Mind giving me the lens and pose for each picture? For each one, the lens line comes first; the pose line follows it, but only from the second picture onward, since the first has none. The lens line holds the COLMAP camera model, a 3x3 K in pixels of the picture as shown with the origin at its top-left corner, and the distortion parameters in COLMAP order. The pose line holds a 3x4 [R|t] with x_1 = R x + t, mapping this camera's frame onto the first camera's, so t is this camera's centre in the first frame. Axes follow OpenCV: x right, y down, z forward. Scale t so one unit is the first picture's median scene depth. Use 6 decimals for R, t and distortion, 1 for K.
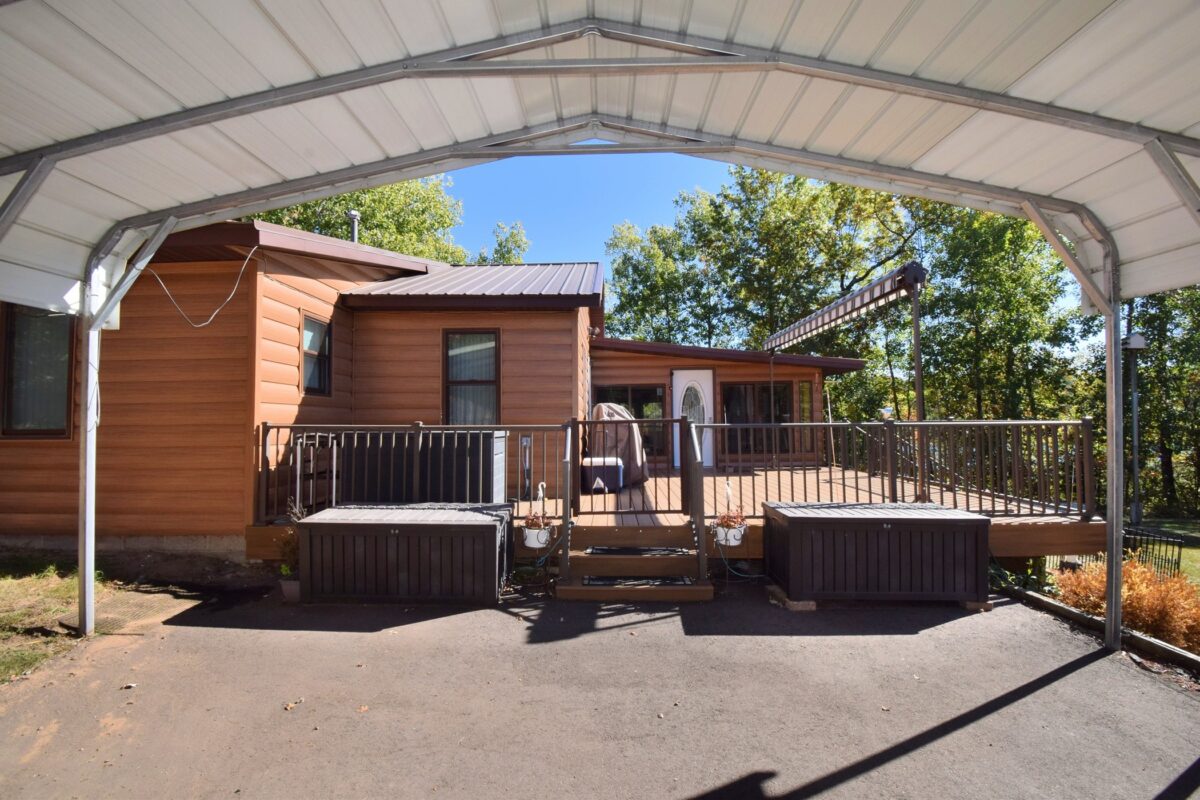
lens RADIAL K [[531.8, 0, 591.7], [0, 531.8, 405.5], [0, 0, 1]] dist [-0.010040, -0.001702]
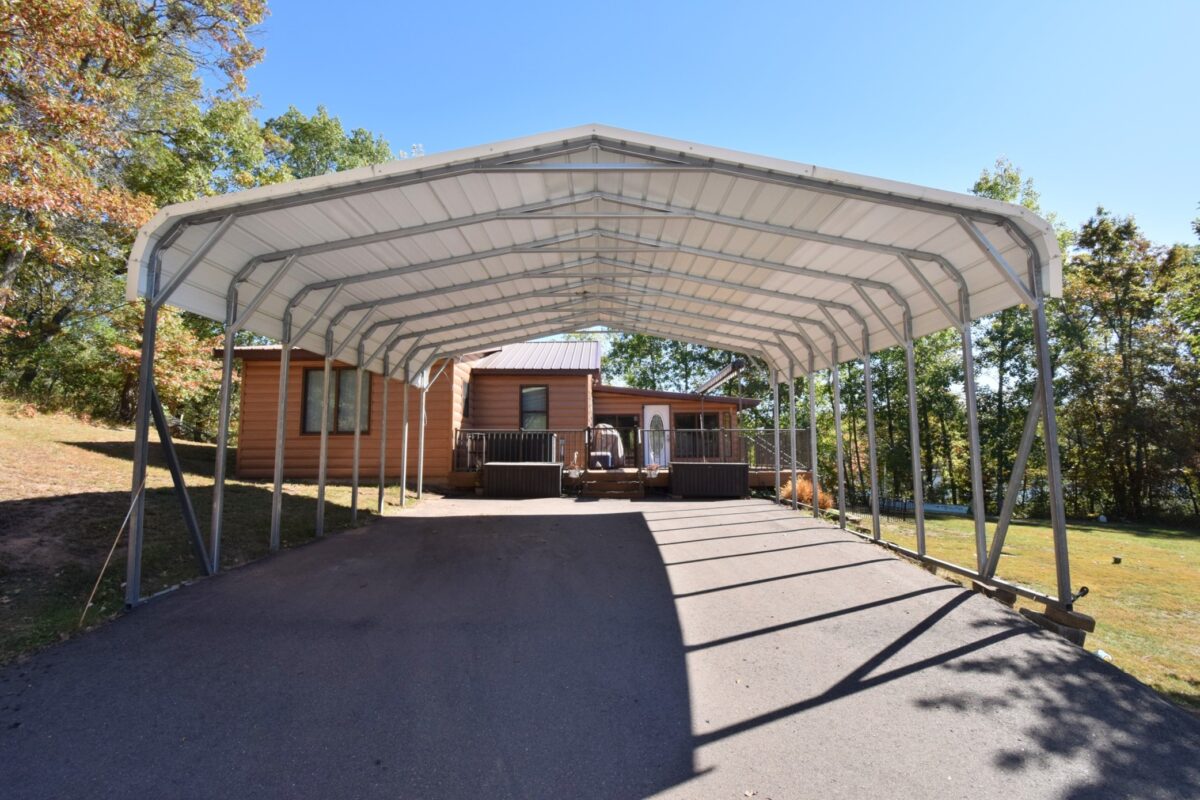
lens RADIAL K [[531.8, 0, 598.6], [0, 531.8, 402.0], [0, 0, 1]] dist [-0.010040, -0.001702]
pose [[0.999797, 0.002751, 0.019938, -0.020686], [-0.001403, 0.997730, -0.067324, 0.043125], [-0.020078, 0.067283, 0.997532, -0.799375]]
